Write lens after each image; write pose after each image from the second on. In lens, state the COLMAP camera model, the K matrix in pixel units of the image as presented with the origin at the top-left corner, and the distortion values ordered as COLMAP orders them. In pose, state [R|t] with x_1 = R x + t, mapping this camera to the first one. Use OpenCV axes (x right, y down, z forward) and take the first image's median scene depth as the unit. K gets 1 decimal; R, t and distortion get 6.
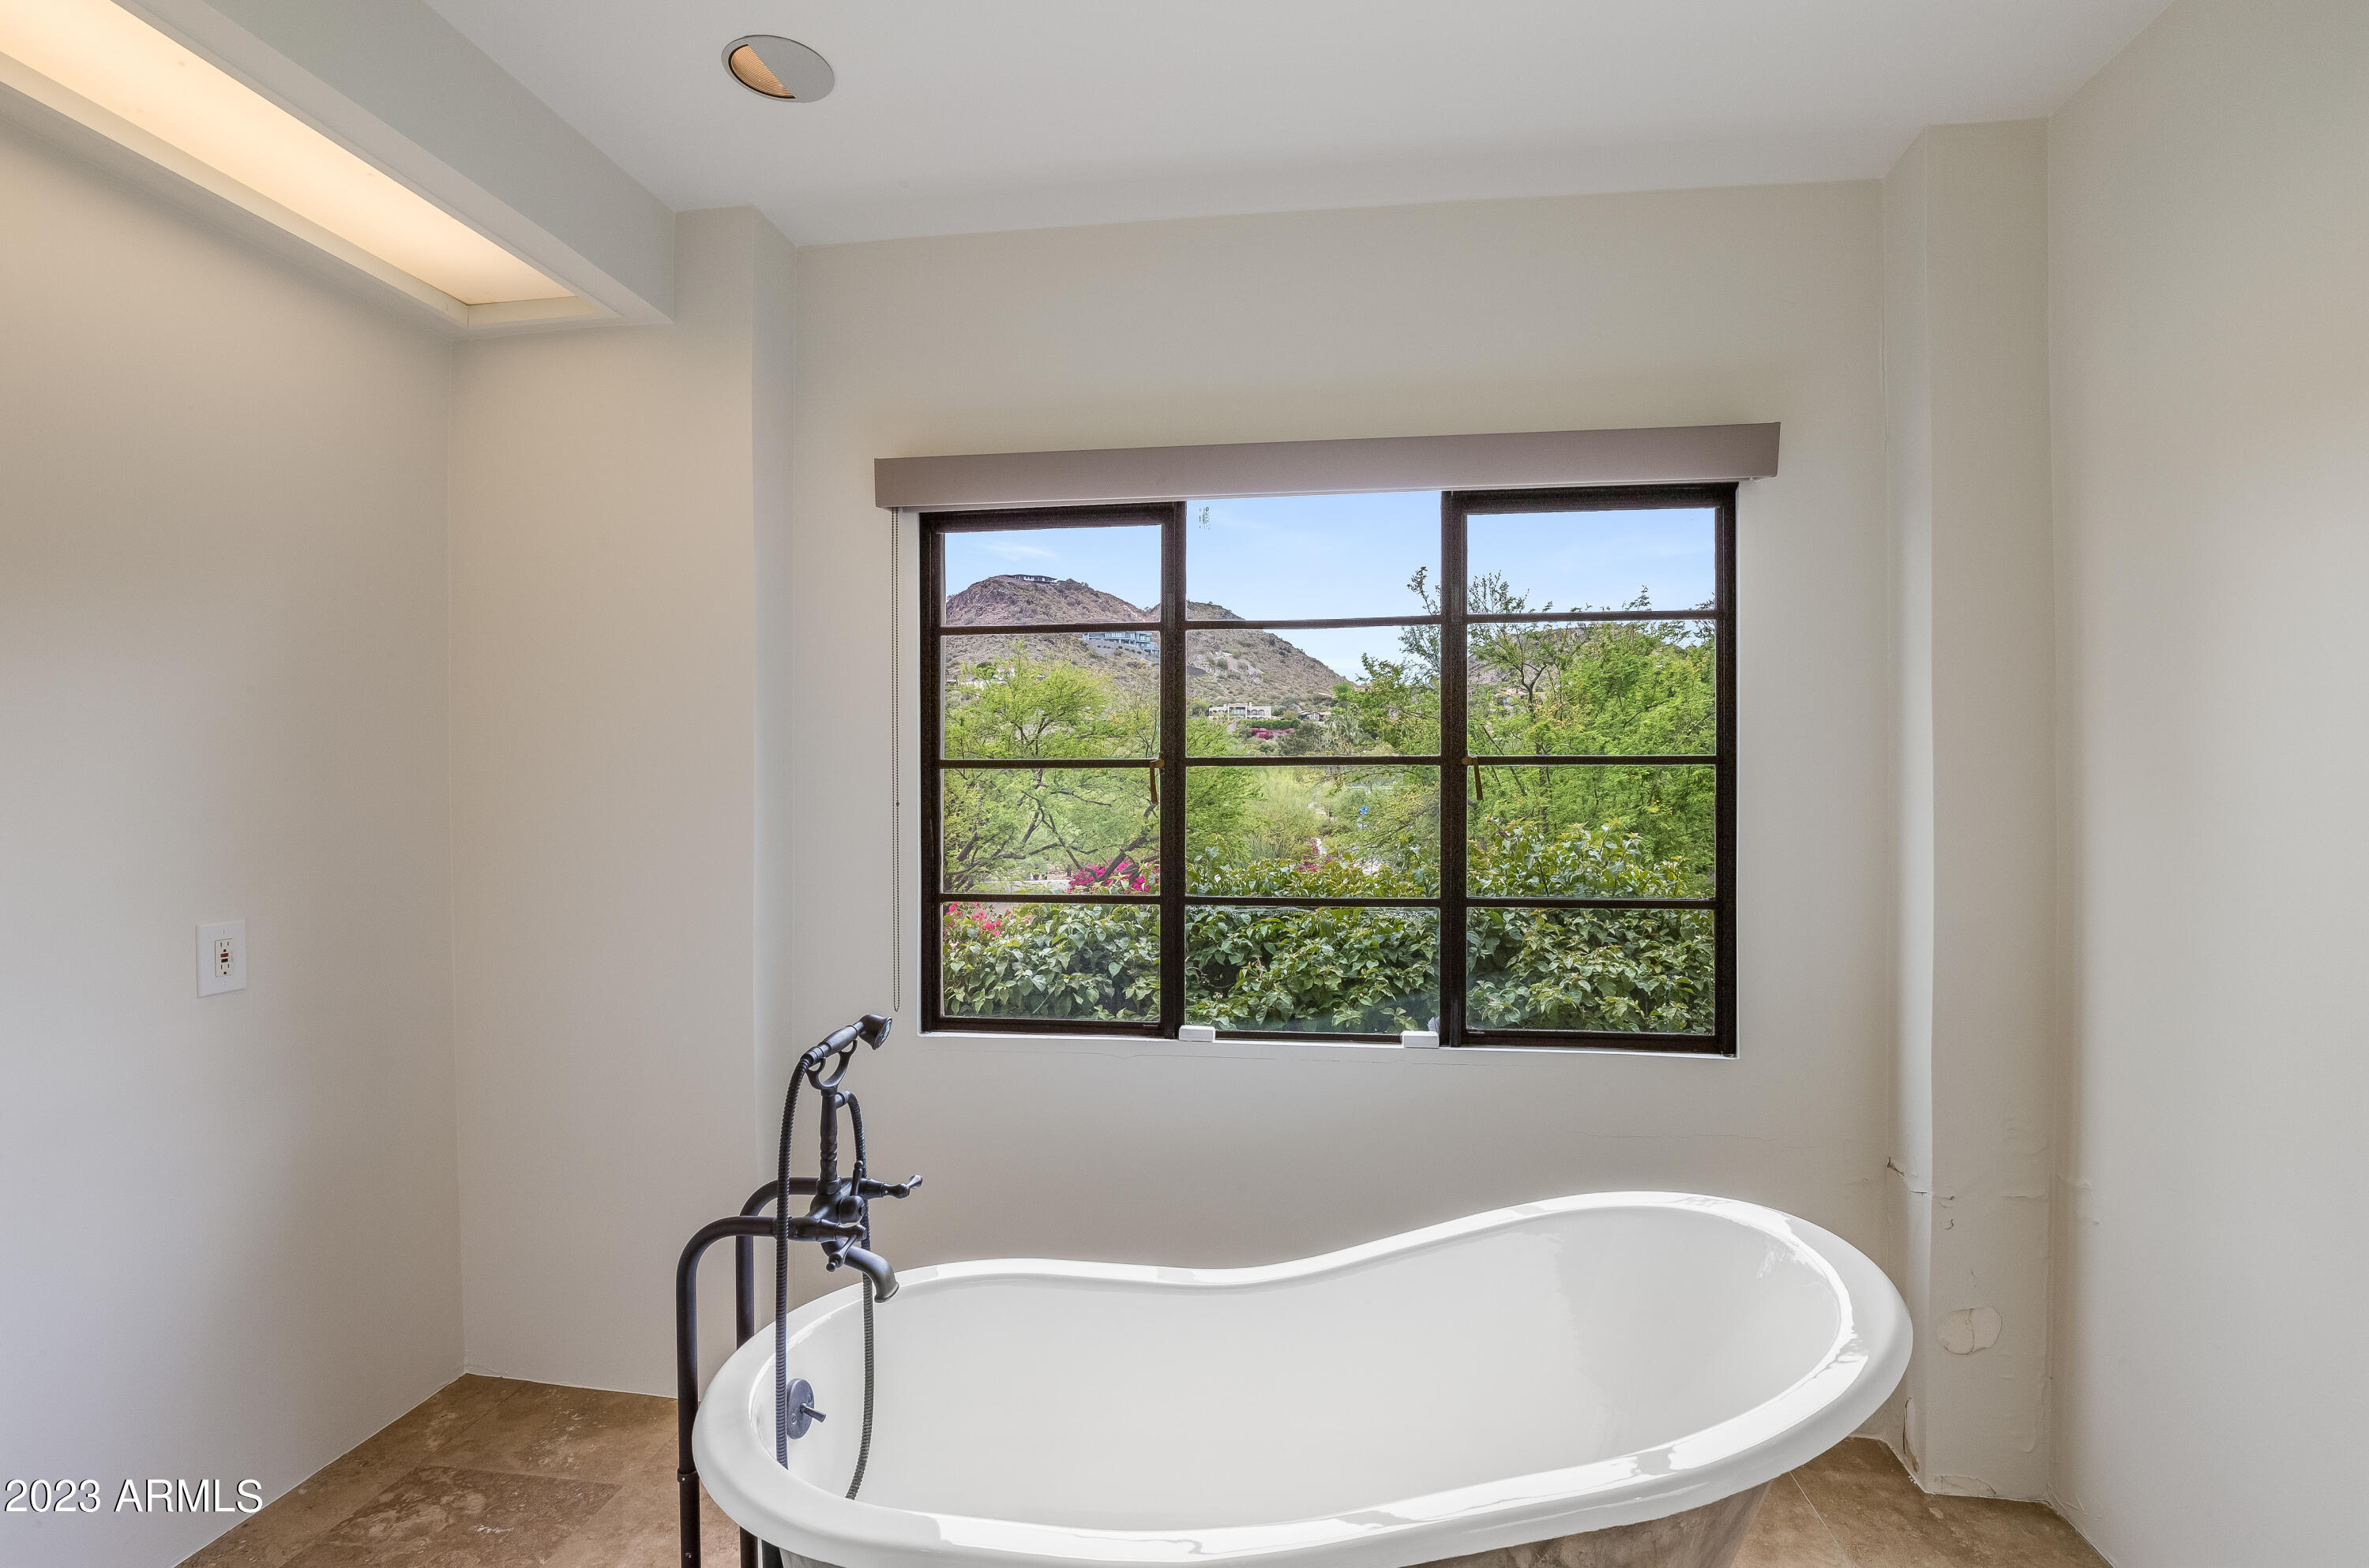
lens RADIAL K [[1090.4, 0, 1190.9], [0, 1090.4, 784.7], [0, 0, 1]] dist [-0.027672, 0.006927]
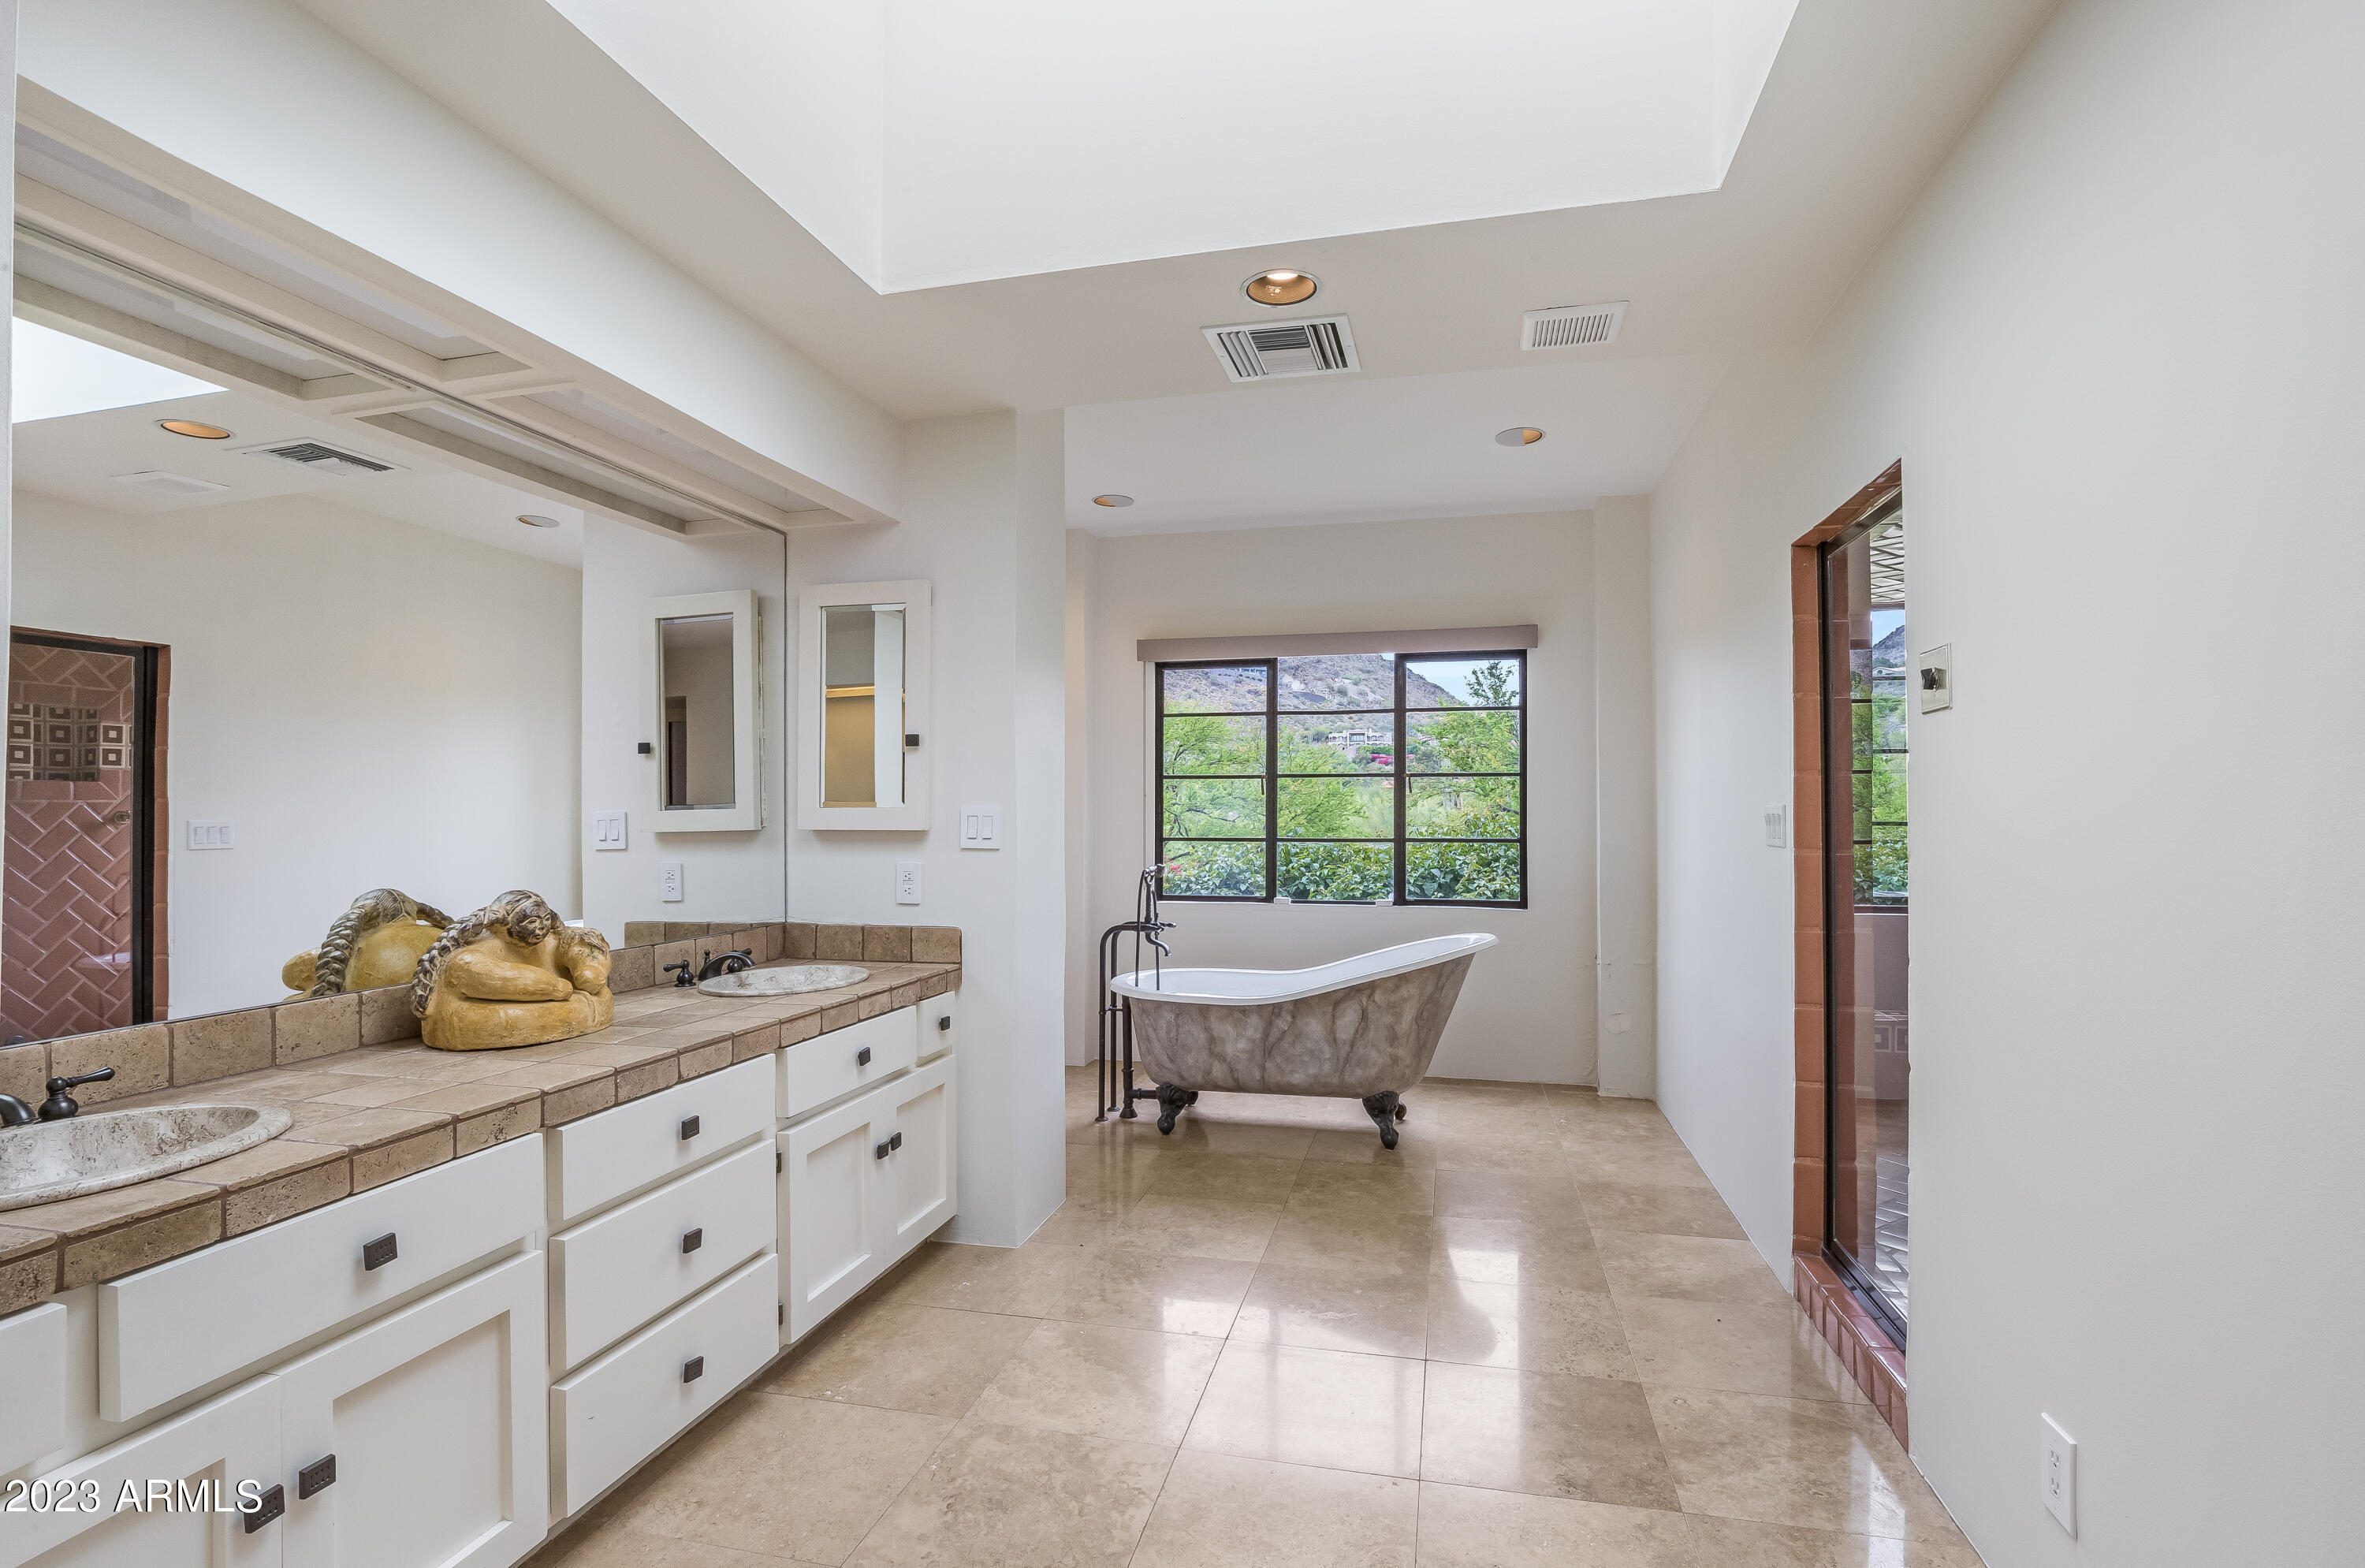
lens RADIAL K [[1088.6, 0, 1184.5], [0, 1088.6, 798.4], [0, 0, 1]] dist [-0.027672, 0.006927]
pose [[0.993251, 0.000940, -0.115981, 0.062215], [-0.002251, 0.999935, -0.011173, 0.047924], [0.115963, 0.011359, 0.993189, -1.156465]]
